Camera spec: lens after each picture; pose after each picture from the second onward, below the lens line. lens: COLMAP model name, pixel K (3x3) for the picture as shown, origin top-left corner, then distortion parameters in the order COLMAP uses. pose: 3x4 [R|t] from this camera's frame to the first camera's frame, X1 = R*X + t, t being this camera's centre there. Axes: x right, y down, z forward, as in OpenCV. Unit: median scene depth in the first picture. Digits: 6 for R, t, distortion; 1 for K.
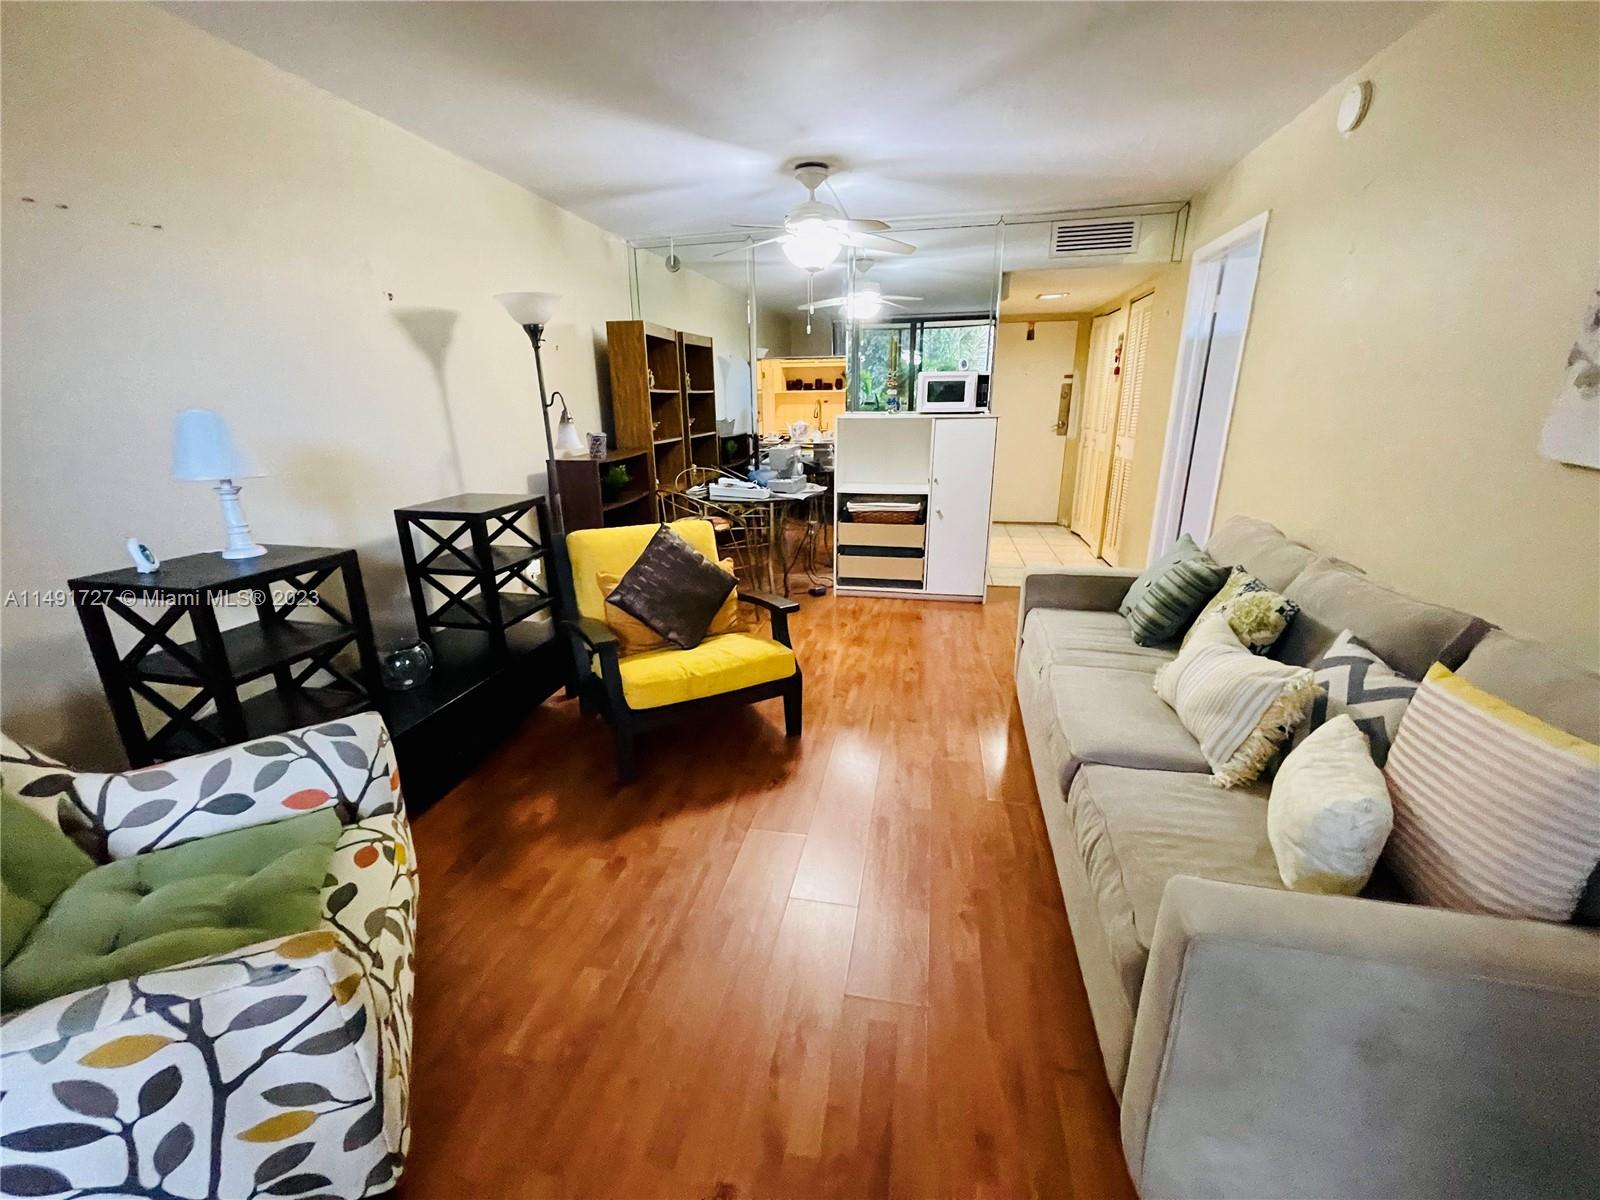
lens RADIAL K [[646.5, 0, 797.0], [0, 646.5, 603.9], [0, 0, 1]] dist [0.001693, -0.000011]
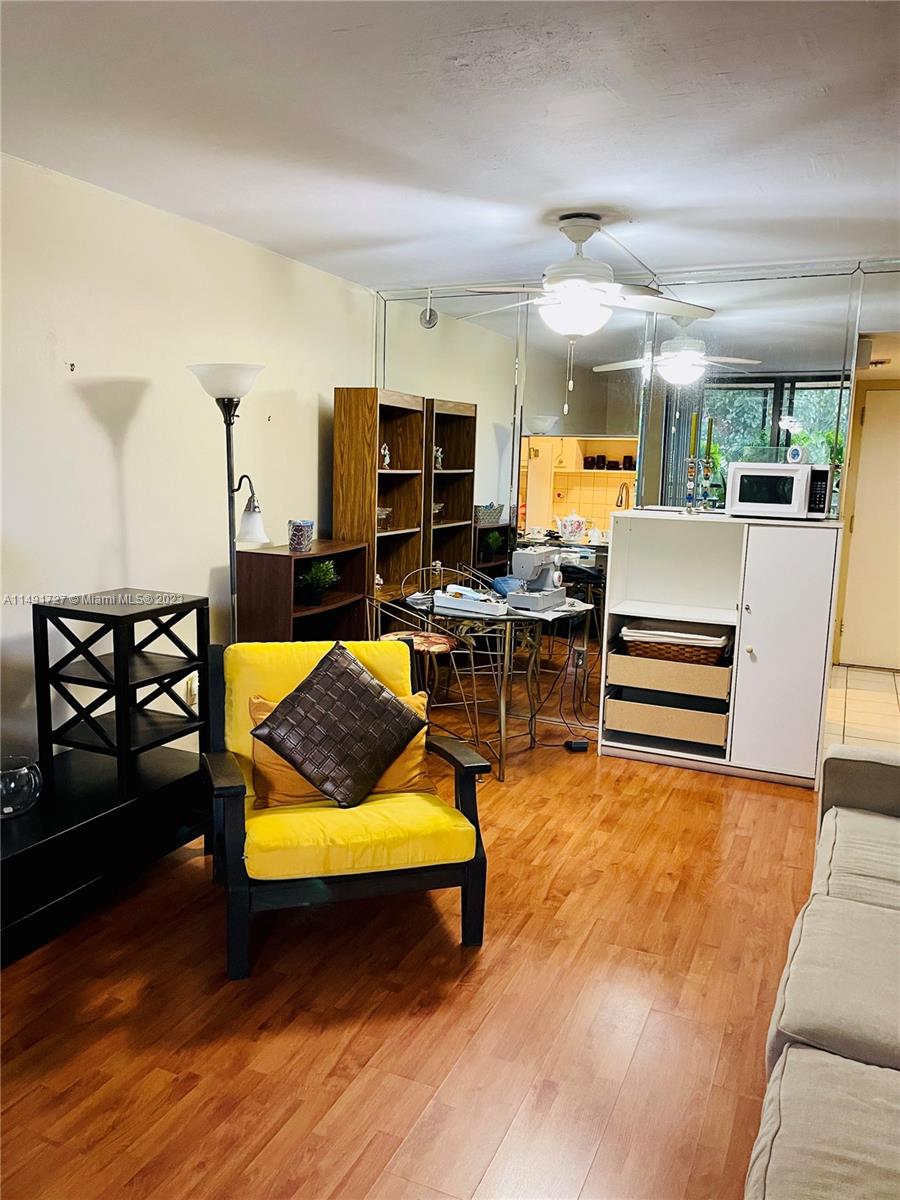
lens RADIAL K [[912.2, 0, 450.0], [0, 912.2, 600.0], [0, 0, 1]] dist [0.079572, -0.109237]
pose [[0.975605, 0.071312, -0.207630, 0.140279], [-0.102946, 0.983947, -0.145776, -0.022996], [0.193902, 0.163595, 0.967284, -0.066238]]
